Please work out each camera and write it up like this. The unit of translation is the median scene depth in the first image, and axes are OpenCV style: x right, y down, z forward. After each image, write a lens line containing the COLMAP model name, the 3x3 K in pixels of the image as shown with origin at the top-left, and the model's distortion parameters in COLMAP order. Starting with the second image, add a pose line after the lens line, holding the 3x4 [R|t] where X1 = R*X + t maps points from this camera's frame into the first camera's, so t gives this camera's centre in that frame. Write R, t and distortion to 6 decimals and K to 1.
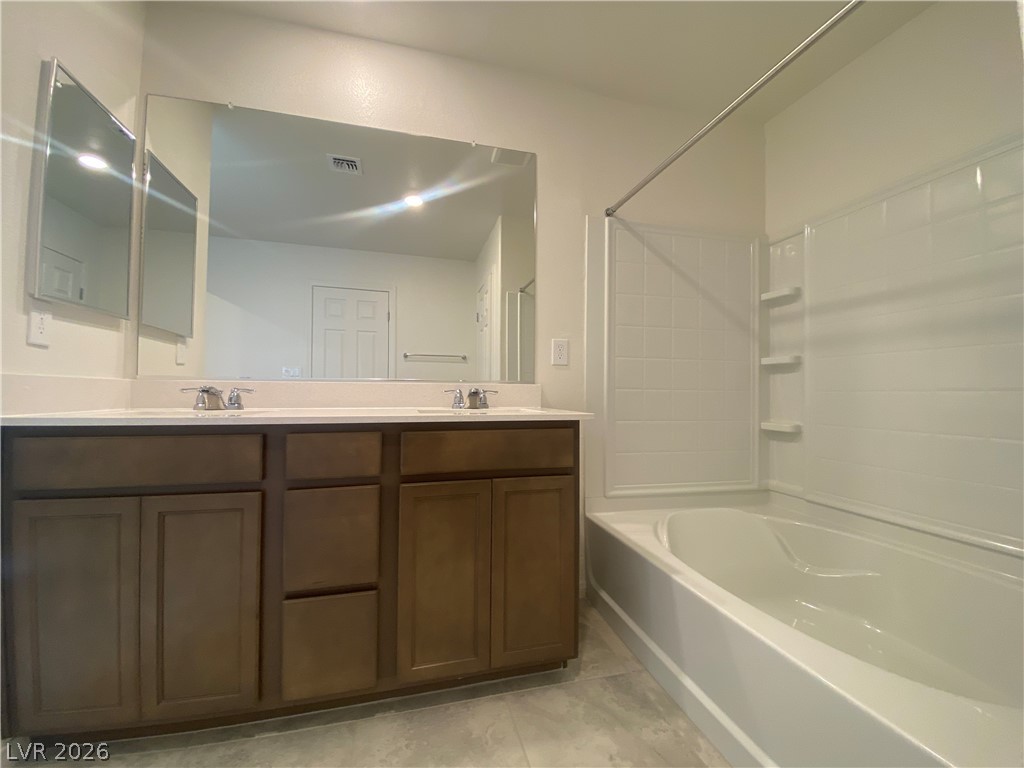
lens RADIAL K [[414.1, 0, 508.6], [0, 414.1, 395.9], [0, 0, 1]] dist [0.011310, -0.014143]
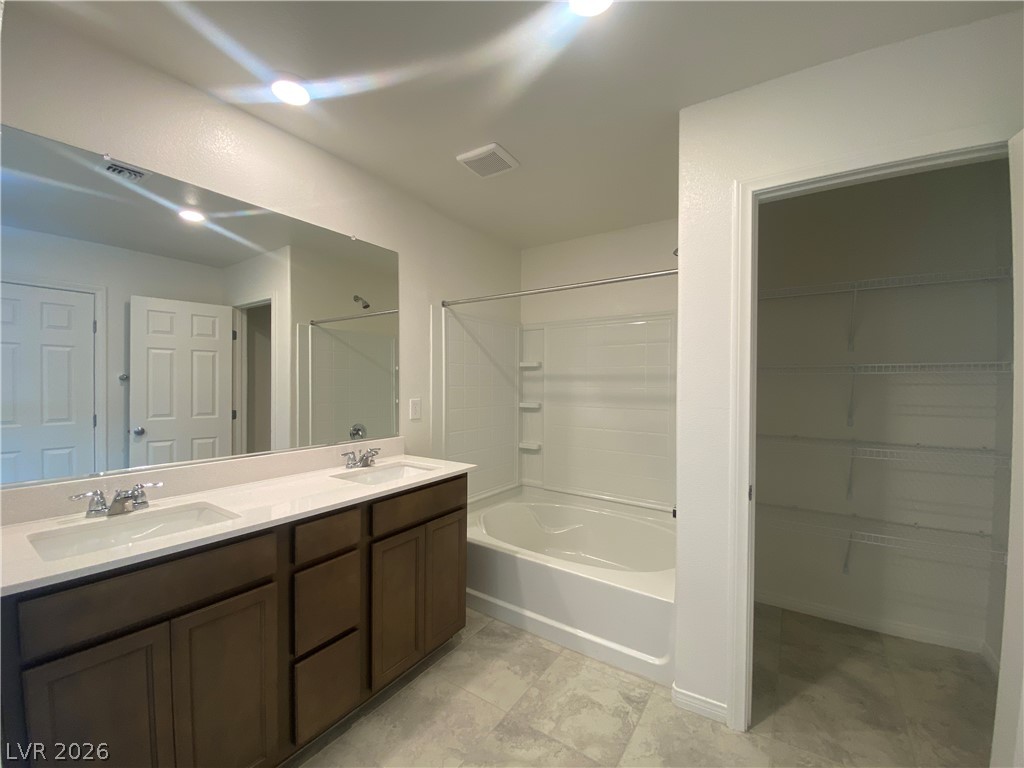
lens RADIAL K [[414.1, 0, 511.5], [0, 414.1, 386.5], [0, 0, 1]] dist [0.011310, -0.014143]
pose [[0.754733, -0.005909, 0.656005, -0.514125], [-0.004566, 0.999888, 0.014259, -0.202250], [-0.656016, -0.013757, 0.754622, -0.186560]]
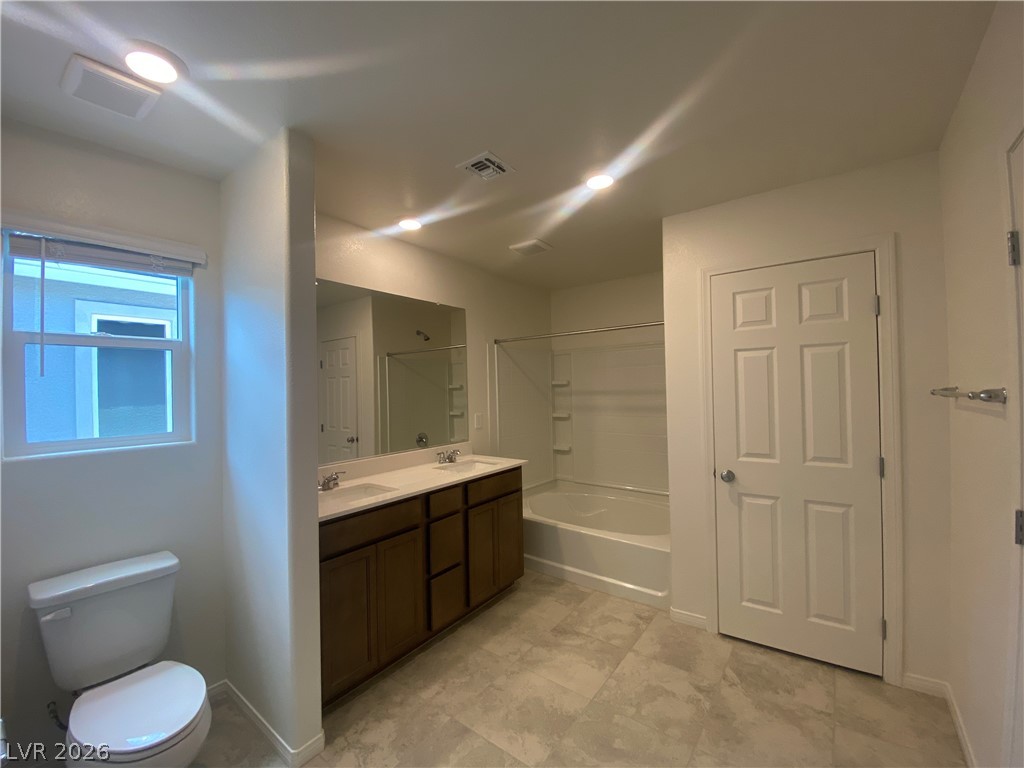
lens RADIAL K [[414.1, 0, 516.4], [0, 414.1, 379.6], [0, 0, 1]] dist [0.011310, -0.014143]
pose [[0.780951, -0.006551, 0.624558, -0.875524], [0.022697, 0.999582, -0.017897, -0.254232], [-0.624180, 0.028153, 0.780773, -0.500874]]
